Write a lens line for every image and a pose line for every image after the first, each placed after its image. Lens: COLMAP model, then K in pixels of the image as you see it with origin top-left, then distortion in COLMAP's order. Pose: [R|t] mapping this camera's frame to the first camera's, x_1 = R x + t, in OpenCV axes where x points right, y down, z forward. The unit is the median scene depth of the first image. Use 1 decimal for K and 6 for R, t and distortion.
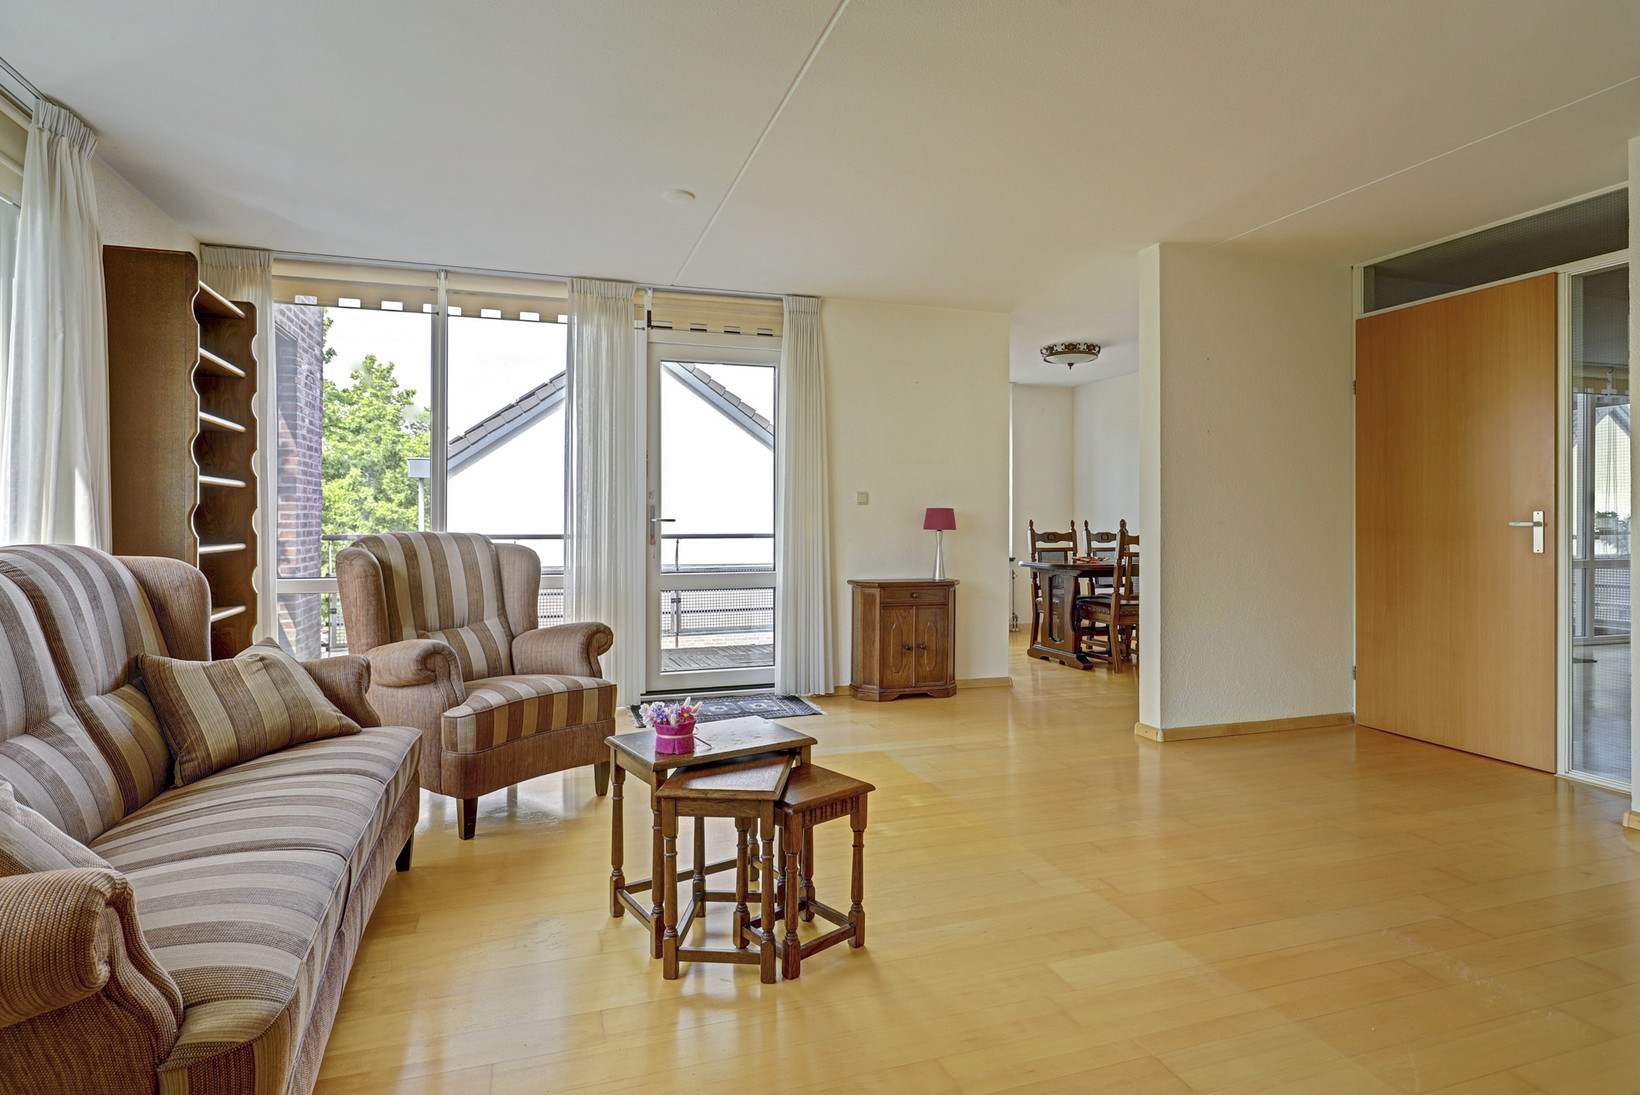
lens RADIAL K [[887.7, 0, 822.0], [0, 887.7, 517.2], [0, 0, 1]] dist [0.004024, 0.001221]
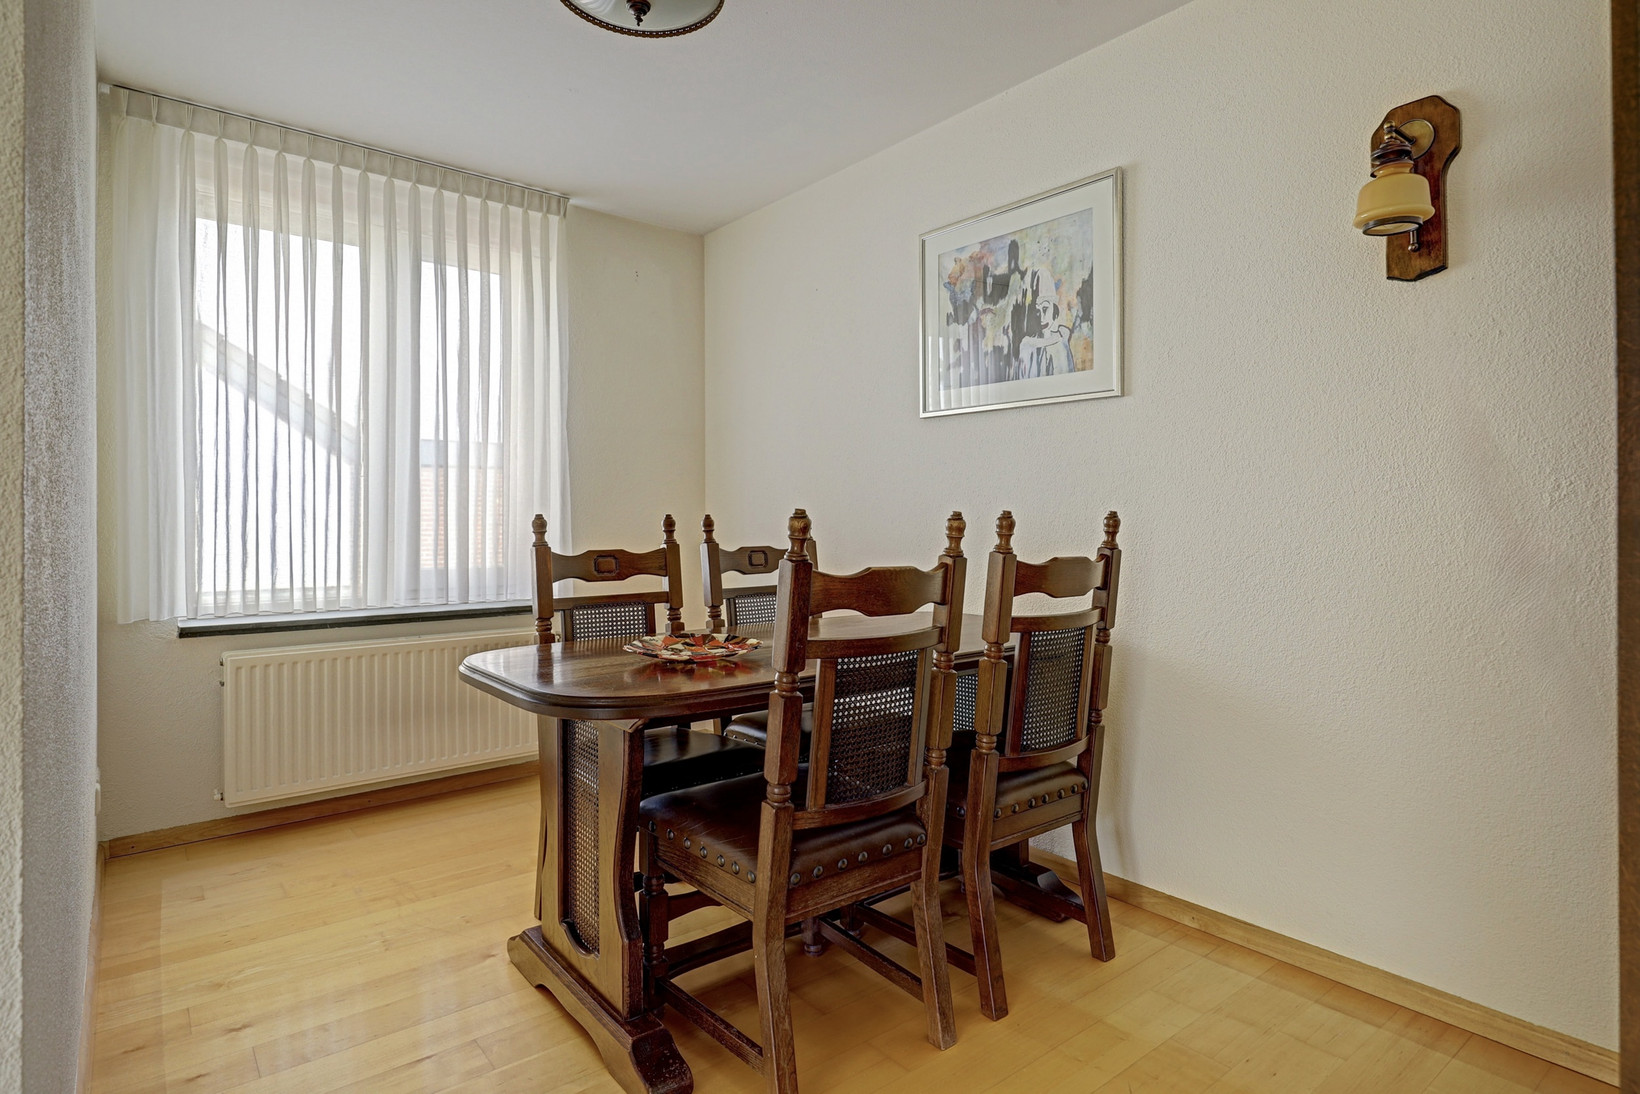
lens RADIAL K [[887.7, 0, 825.3], [0, 887.7, 515.2], [0, 0, 1]] dist [0.004024, 0.001221]
pose [[0.939196, -0.004696, 0.343349, 0.305085], [0.003893, 0.999988, 0.003028, 0.003484], [-0.343359, -0.001508, 0.939203, 0.897542]]
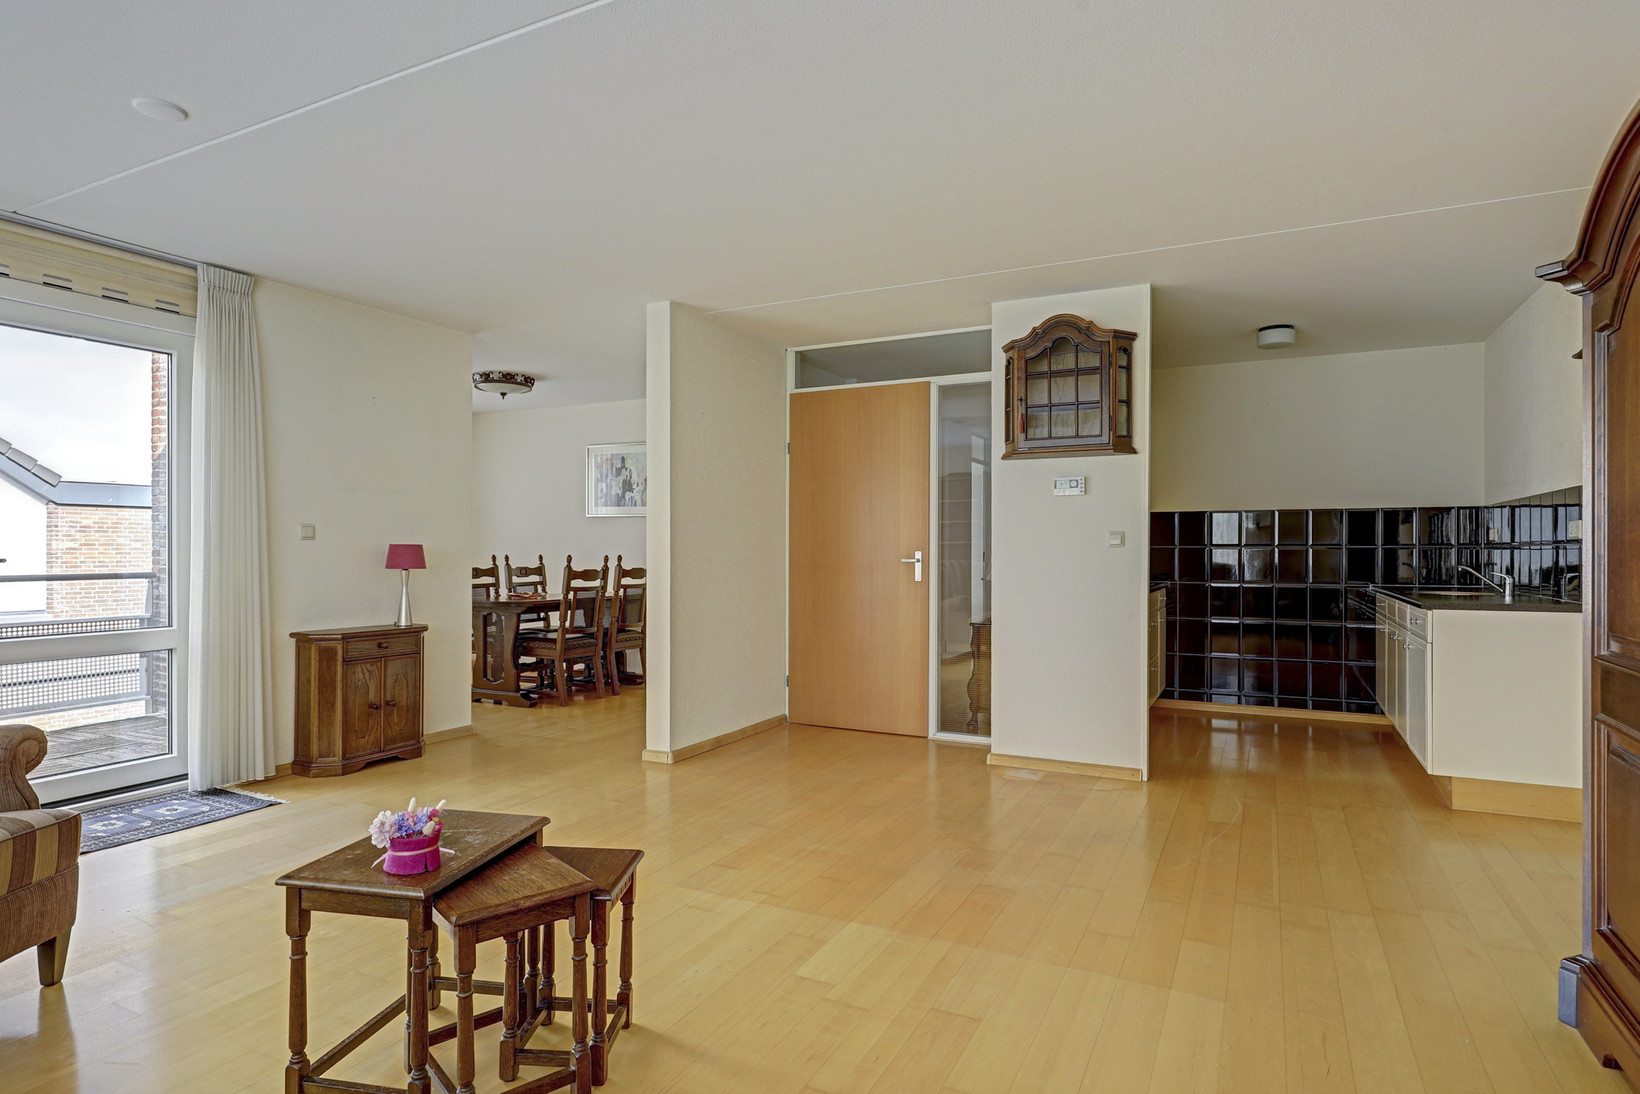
lens RADIAL K [[887.7, 0, 831.7], [0, 887.7, 557.0], [0, 0, 1]] dist [0.004024, 0.001221]
pose [[0.709258, -0.005663, 0.704926, -0.193370], [-0.003838, 0.999922, 0.011894, -0.009970], [-0.704939, -0.011142, 0.709181, 0.078156]]
